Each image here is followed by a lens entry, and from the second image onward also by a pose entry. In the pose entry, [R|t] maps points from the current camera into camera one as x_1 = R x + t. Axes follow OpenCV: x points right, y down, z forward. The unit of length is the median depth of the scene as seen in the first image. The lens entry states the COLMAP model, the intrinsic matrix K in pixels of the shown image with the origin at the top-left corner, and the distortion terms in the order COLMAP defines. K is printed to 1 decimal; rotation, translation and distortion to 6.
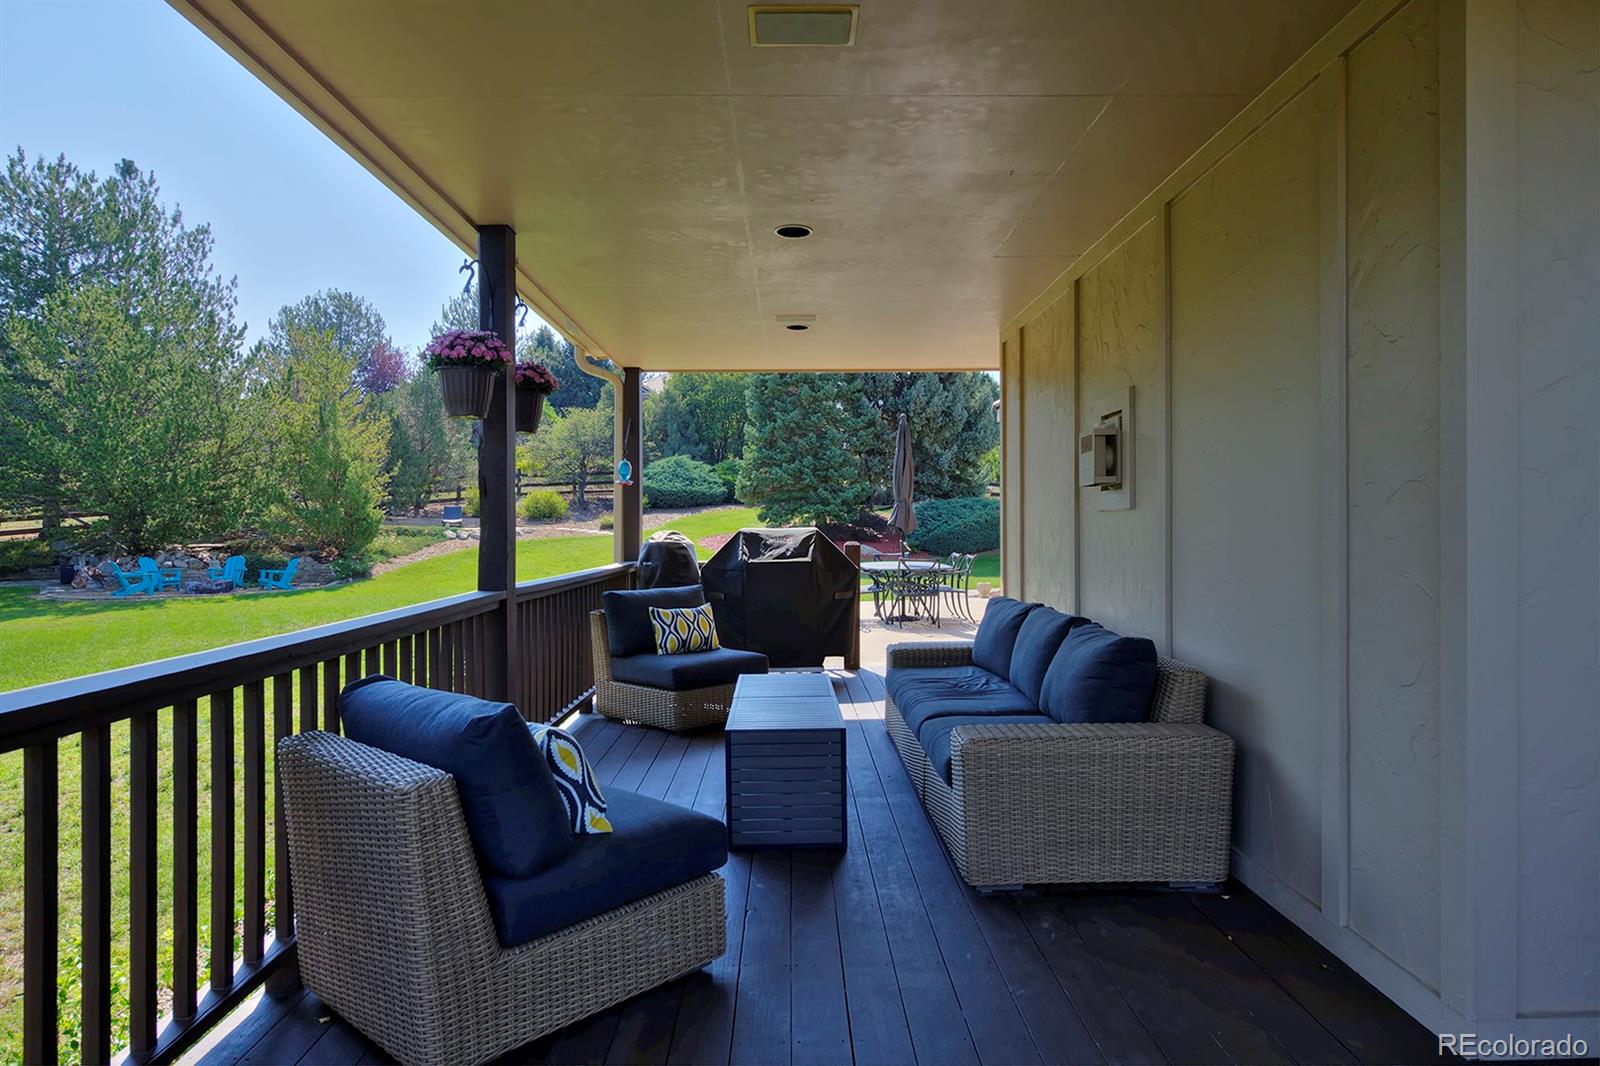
lens RADIAL K [[987.1, 0, 802.4], [0, 987.1, 530.6], [0, 0, 1]] dist [0.002114, -0.001378]
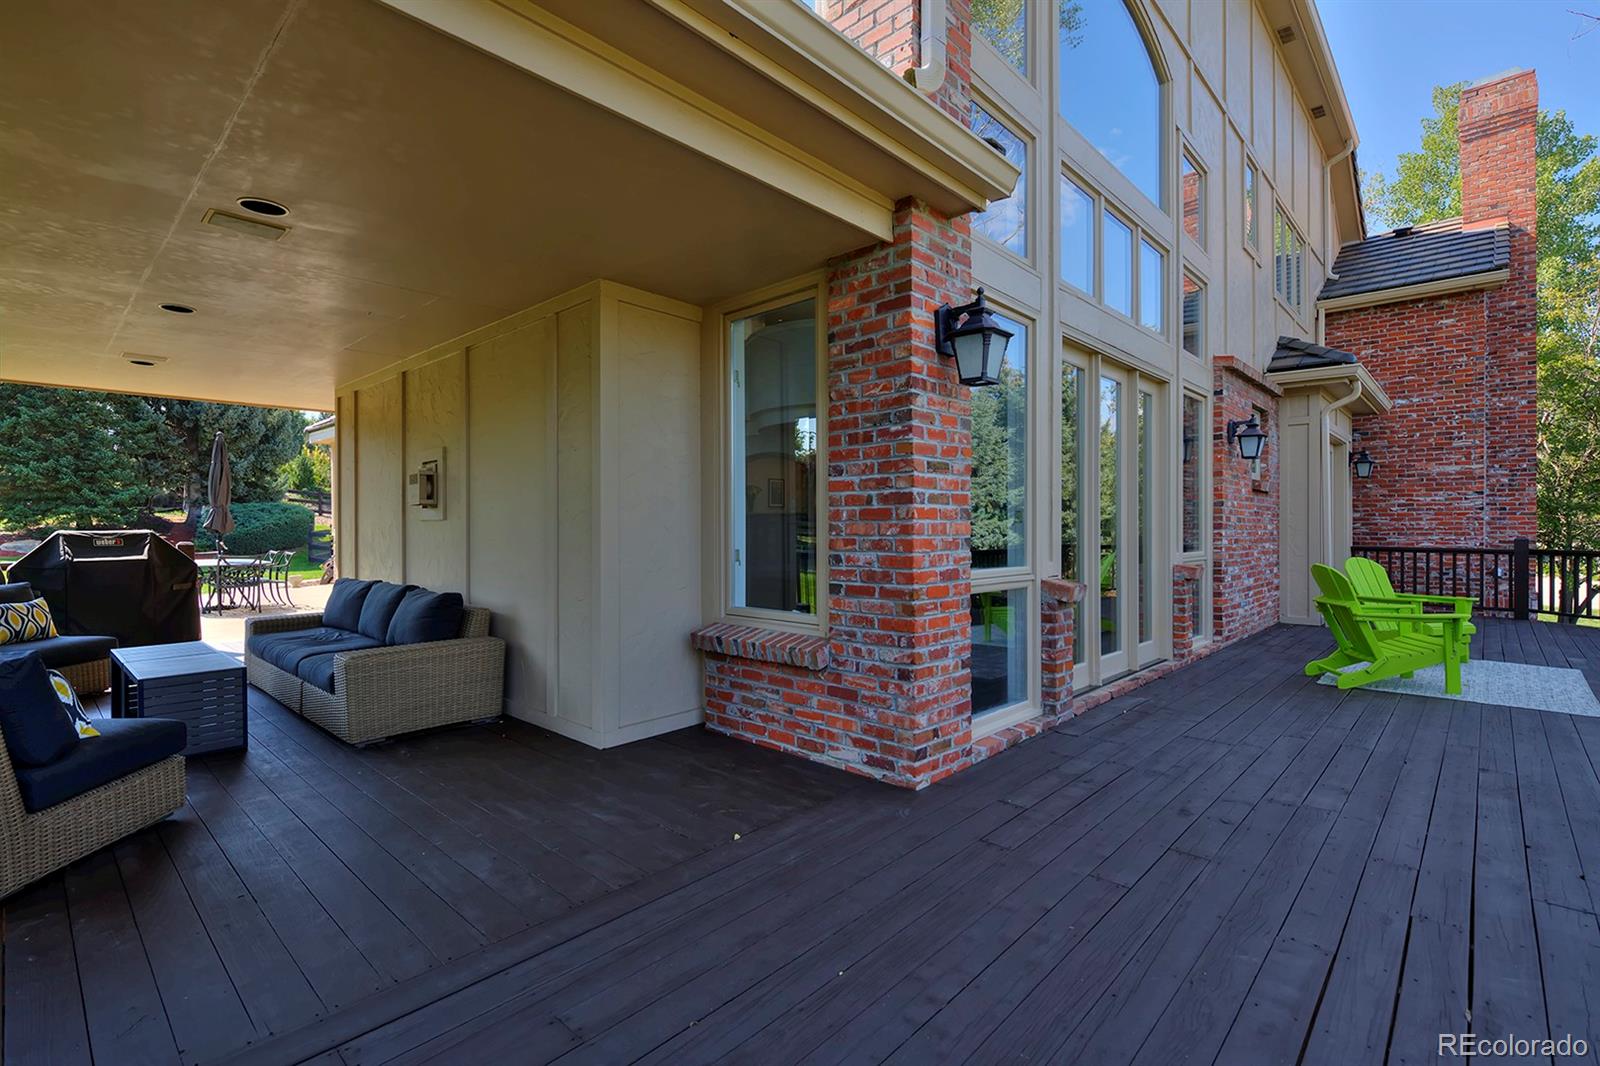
lens RADIAL K [[737.5, 0, 803.5], [0, 737.5, 529.3], [0, 0, 1]] dist [-0.000947, -0.001453]
pose [[0.693577, 0.001718, 0.720381, -0.101929], [0.000418, 0.999996, -0.002787, -0.001778], [-0.720382, 0.002234, 0.693573, -0.217513]]
